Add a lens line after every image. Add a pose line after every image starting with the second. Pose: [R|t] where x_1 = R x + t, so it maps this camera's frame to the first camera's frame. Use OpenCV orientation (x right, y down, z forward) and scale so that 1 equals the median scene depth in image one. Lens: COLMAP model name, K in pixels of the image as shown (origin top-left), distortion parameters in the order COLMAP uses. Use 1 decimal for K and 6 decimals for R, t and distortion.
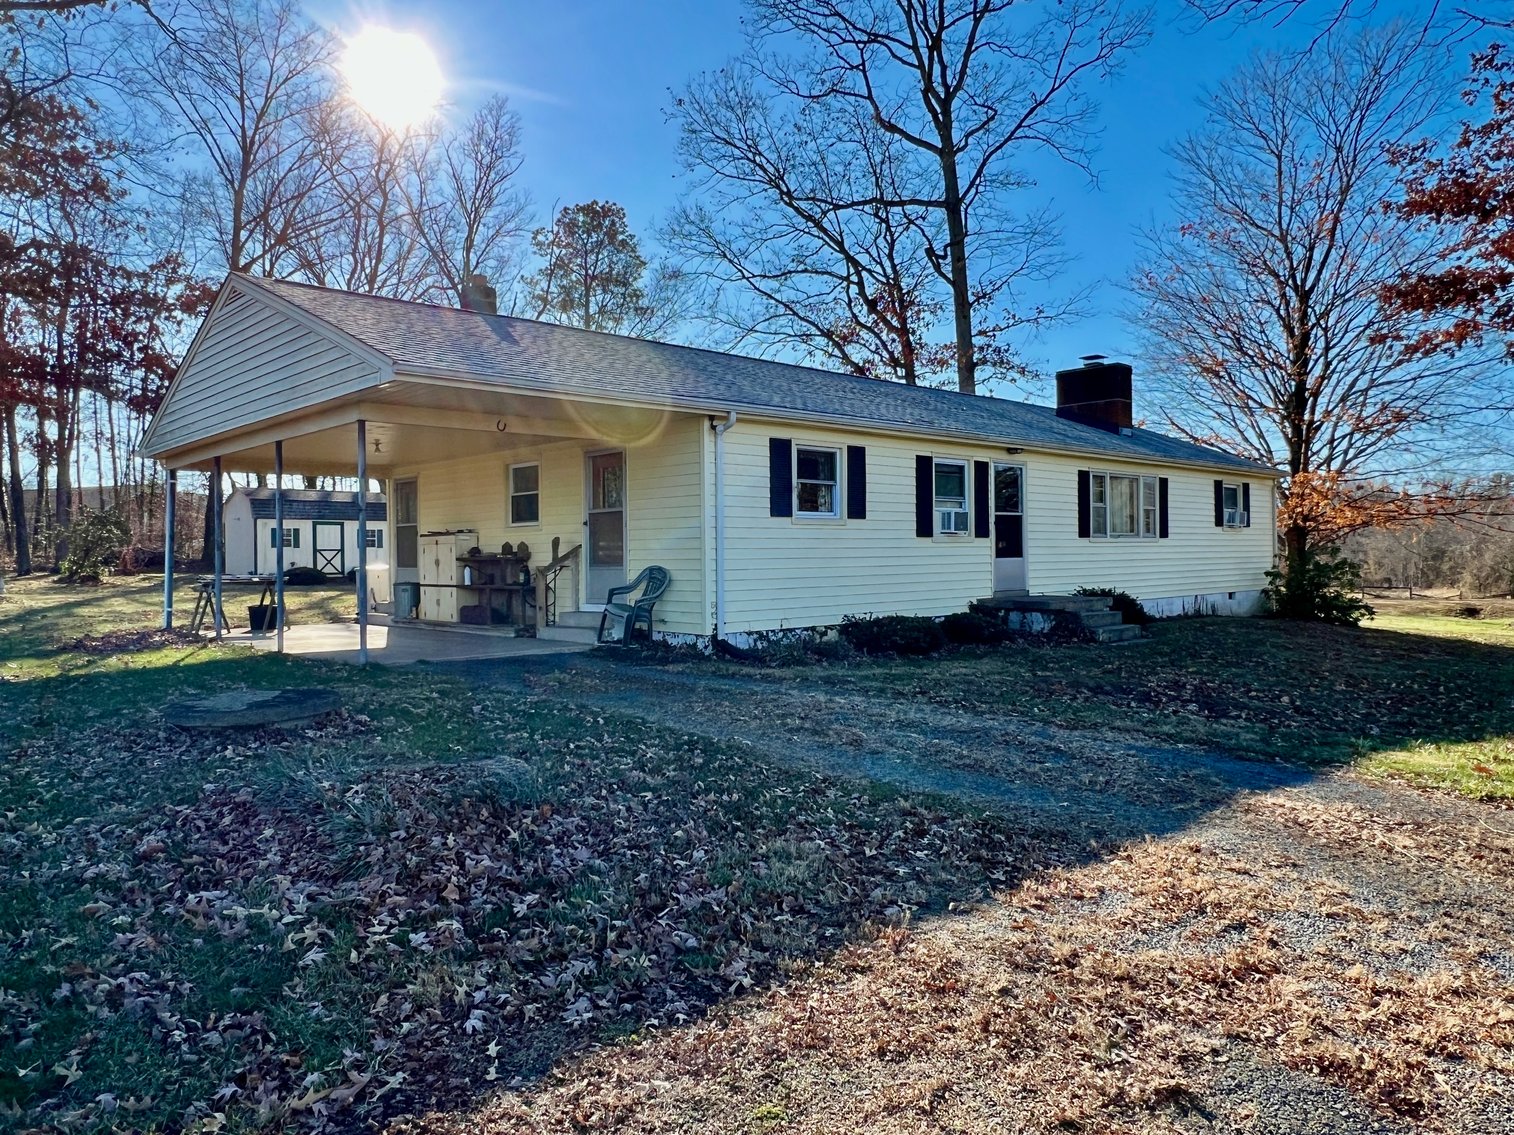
lens RADIAL K [[1034.3, 0, 757.0], [0, 1034.3, 567.5], [0, 0, 1]] dist [-0.000453, -0.000205]
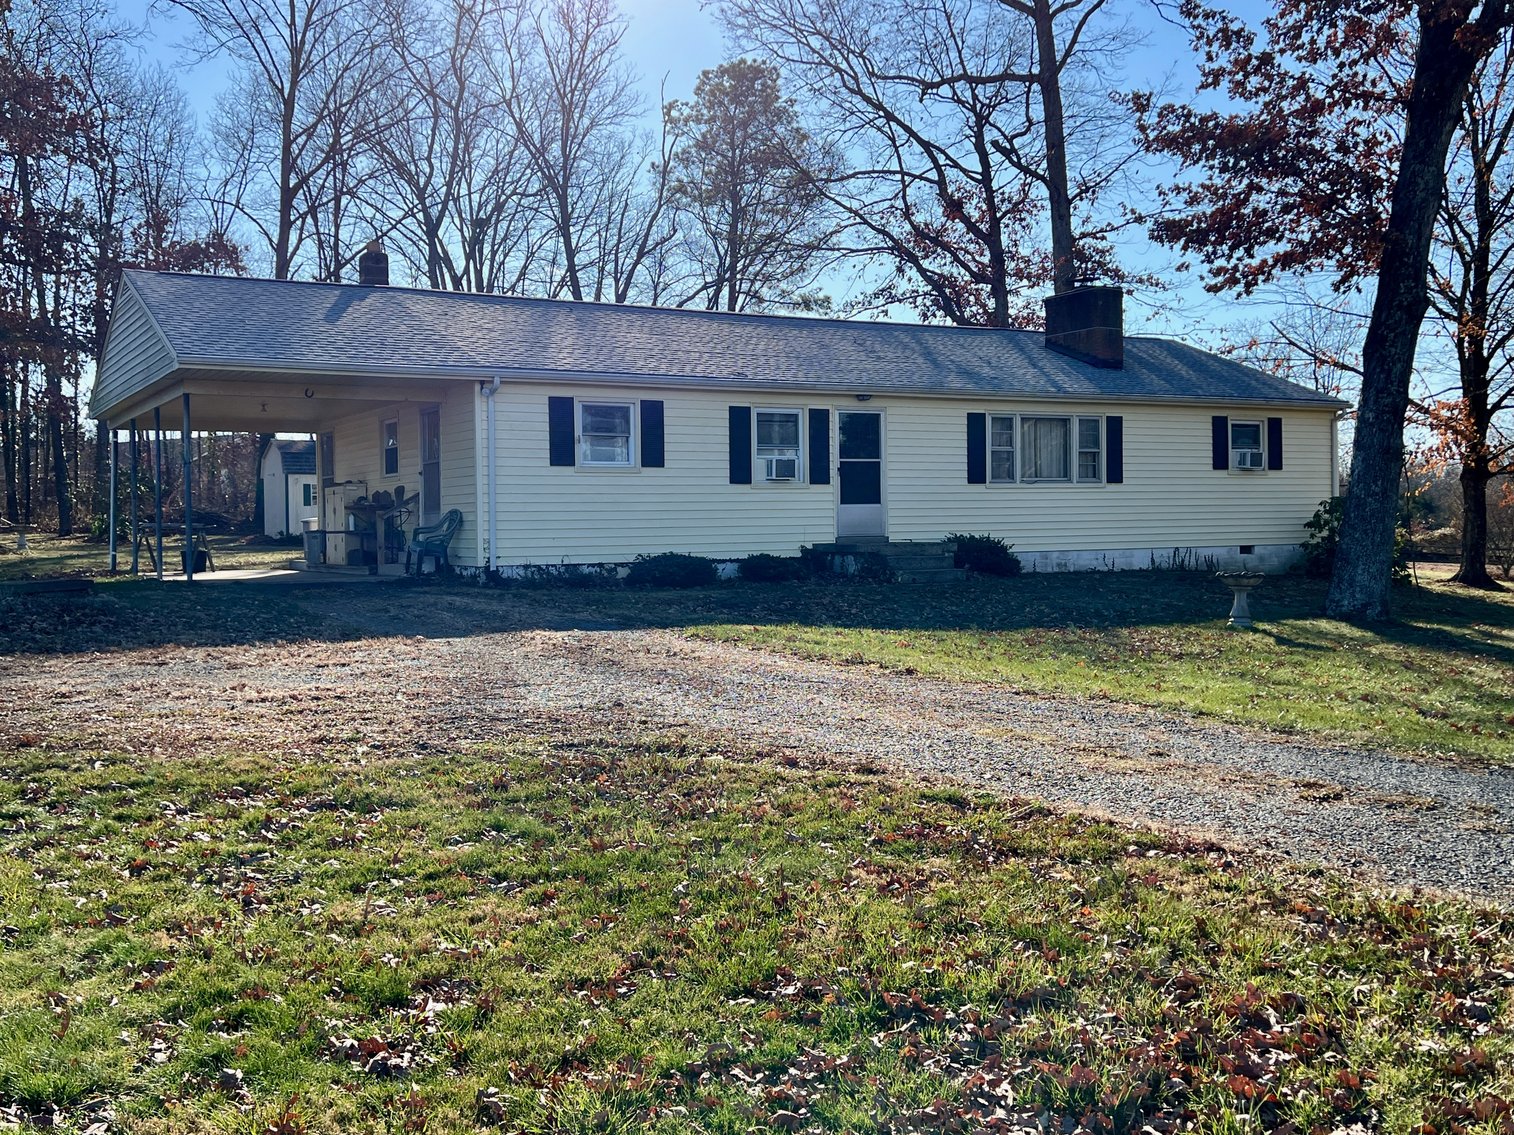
lens RADIAL K [[1489.2, 0, 757.0], [0, 1489.2, 567.5], [0, 0, 1]] dist [0.170739, -0.398198]
pose [[0.973269, 0.002966, -0.229649, 0.478006], [0.000978, 0.999854, 0.017060, 0.027391], [0.229666, -0.016829, 0.973124, -0.434990]]
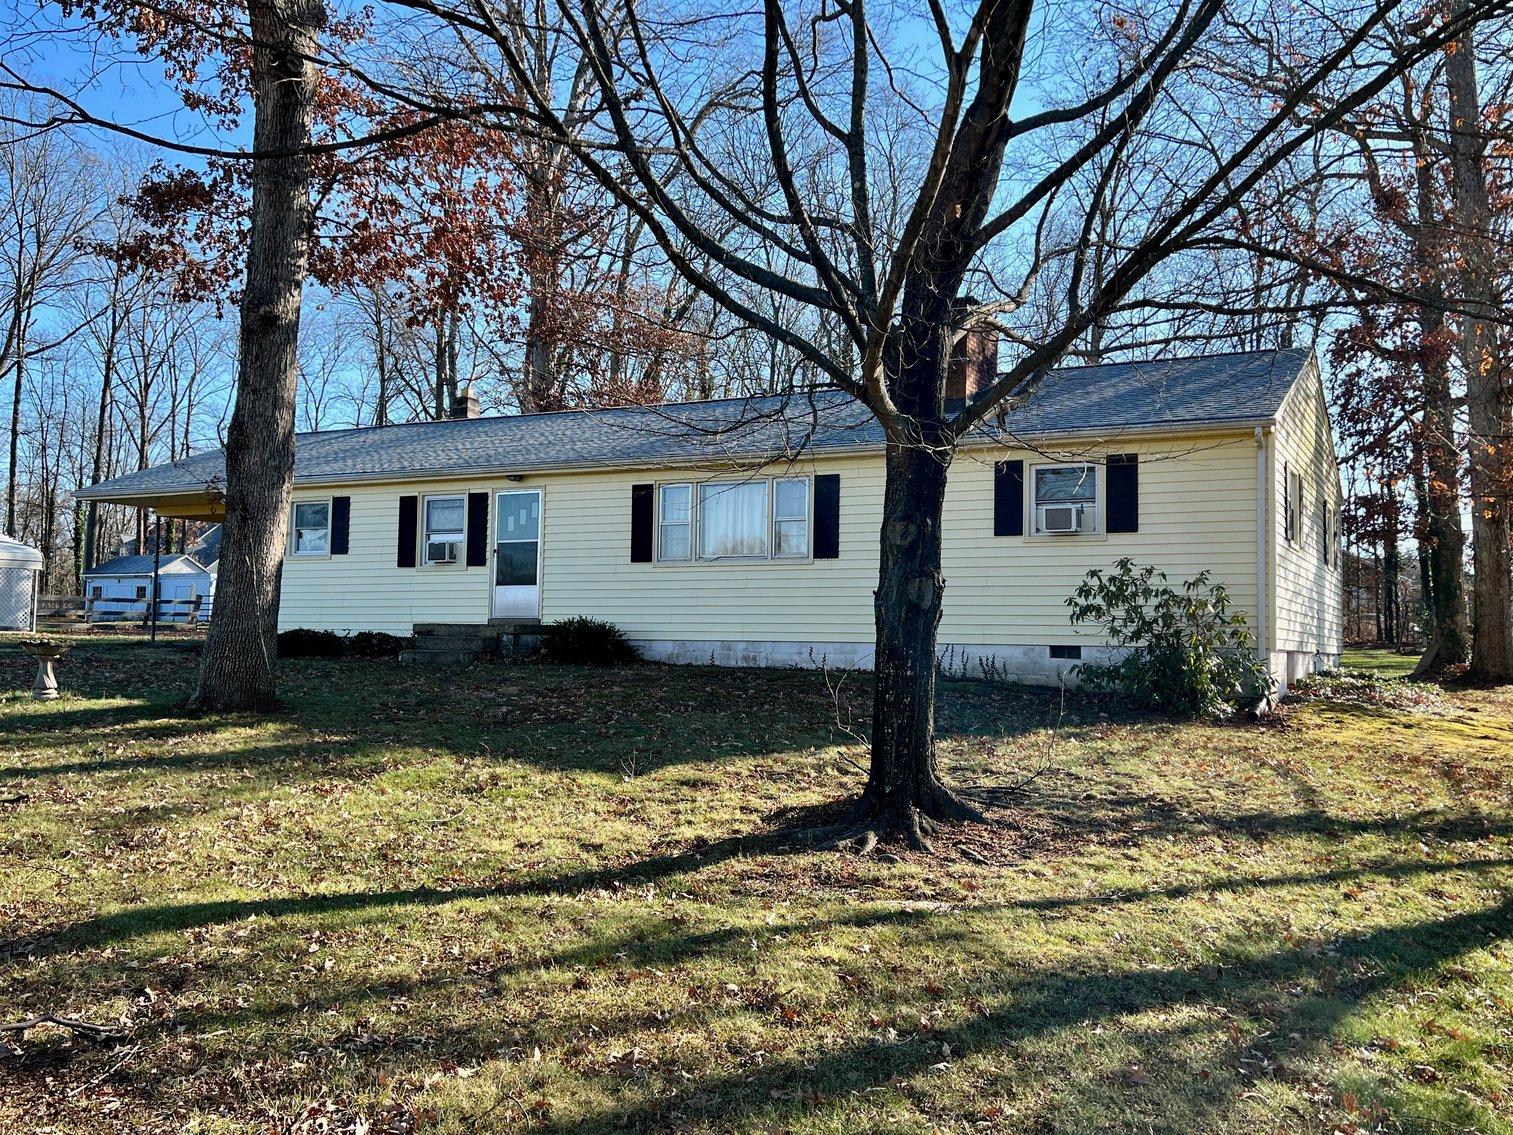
lens RADIAL K [[1360.7, 0, 756.5], [0, 1360.7, 567.5], [0, 0, 1]] dist [0.229402, -0.683738]
pose [[0.312839, -0.042752, -0.948843, 1.555001], [-0.032614, 0.997914, -0.055716, 0.038812], [0.949246, 0.048376, 0.310792, 0.808406]]
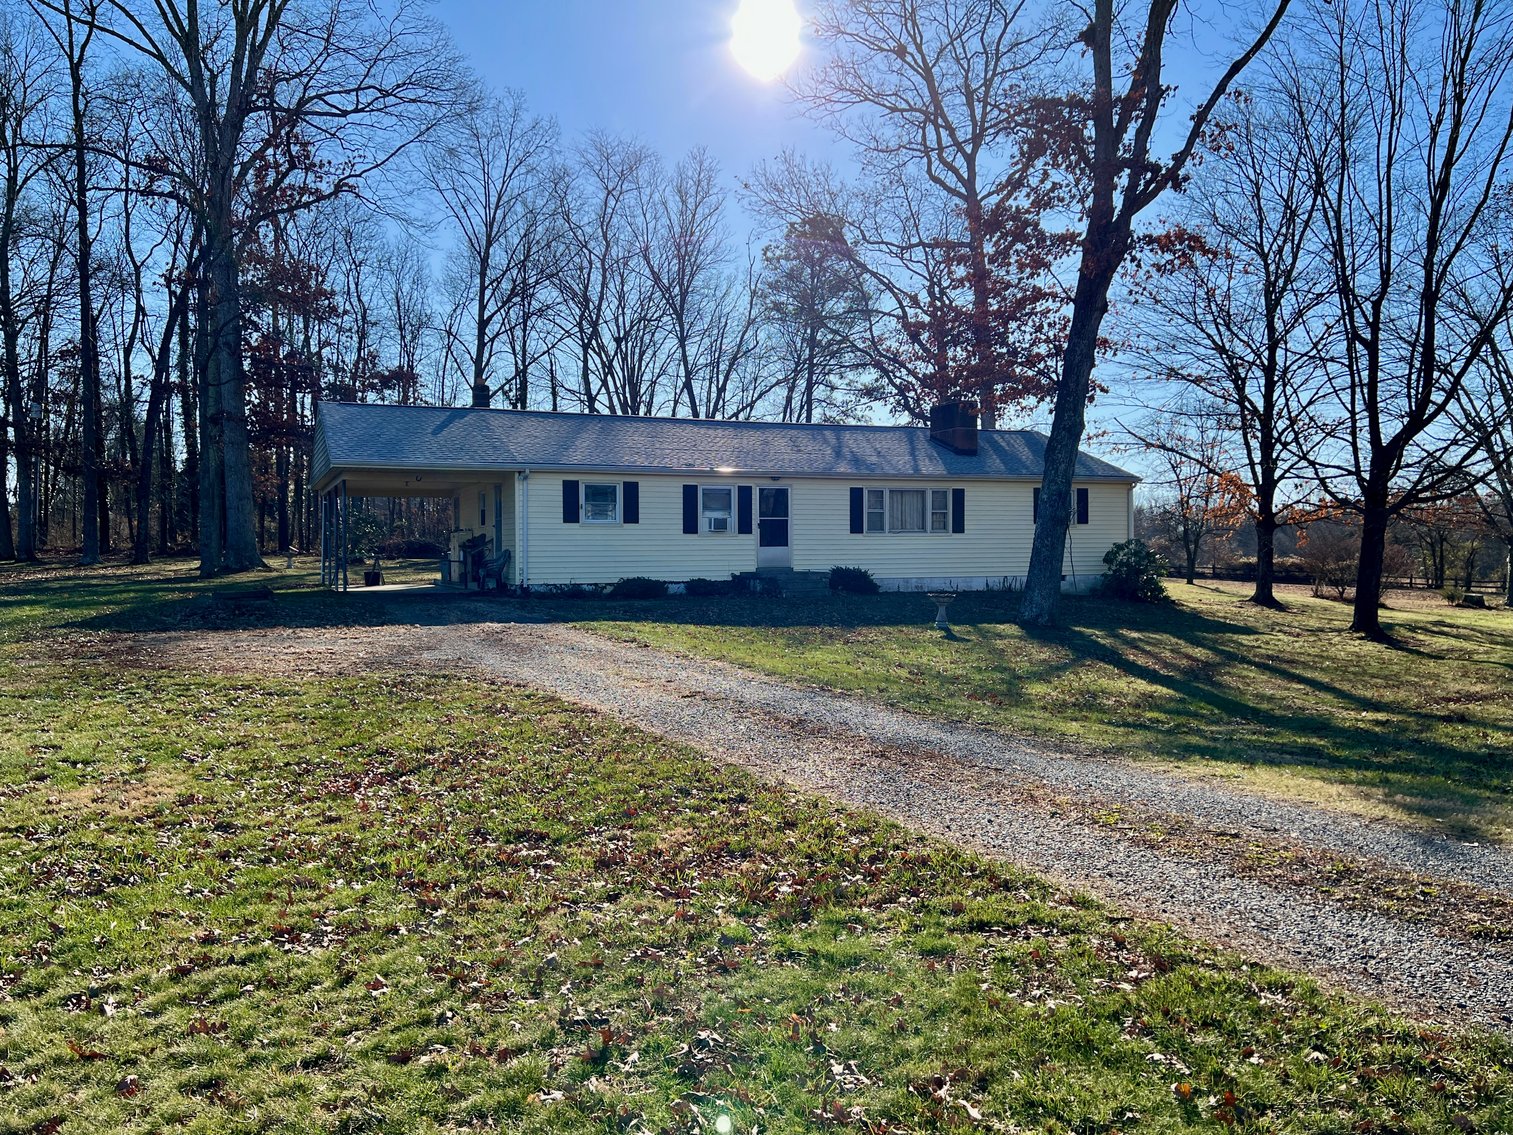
lens RADIAL K [[1169.9, 0, 756.5], [0, 1169.9, 567.5], [0, 0, 1]] dist [0.100713, -0.099257]
pose [[0.941018, 0.009597, -0.338219, 0.815395], [-0.008715, 0.999954, 0.004124, 0.015113], [0.338243, -0.000933, 0.941058, -0.670471]]
